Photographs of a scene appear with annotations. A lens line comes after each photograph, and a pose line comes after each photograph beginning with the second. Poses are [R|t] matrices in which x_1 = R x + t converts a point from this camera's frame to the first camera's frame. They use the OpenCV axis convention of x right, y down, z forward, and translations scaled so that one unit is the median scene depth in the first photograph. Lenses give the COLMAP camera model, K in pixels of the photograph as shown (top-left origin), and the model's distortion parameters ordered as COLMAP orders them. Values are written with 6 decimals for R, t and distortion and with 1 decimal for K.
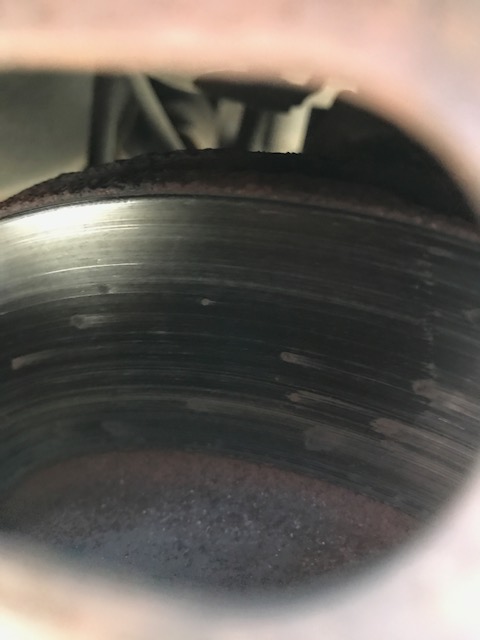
lens RADIAL K [[545.3, 0, 238.9], [0, 545.3, 322.9], [0, 0, 1]] dist [-0.008648, 0.002304]
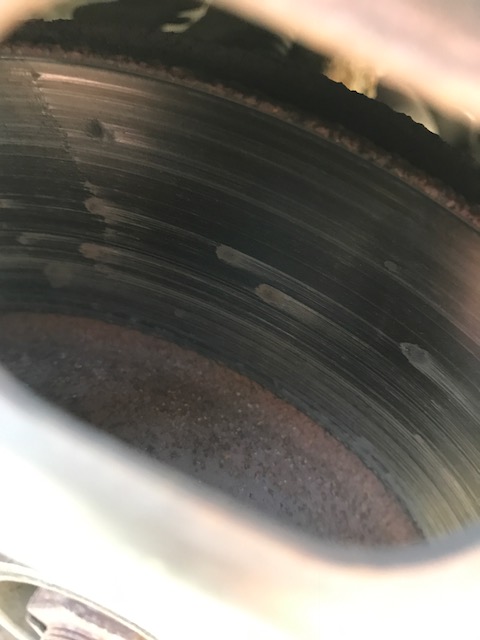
lens RADIAL K [[545.3, 0, 240.5], [0, 545.3, 317.3], [0, 0, 1]] dist [-0.008648, 0.002304]
pose [[0.983839, -0.121897, -0.131157, 0.701974], [0.127993, 0.991005, 0.039070, 0.317261], [0.125214, -0.055226, 0.990591, -0.118878]]
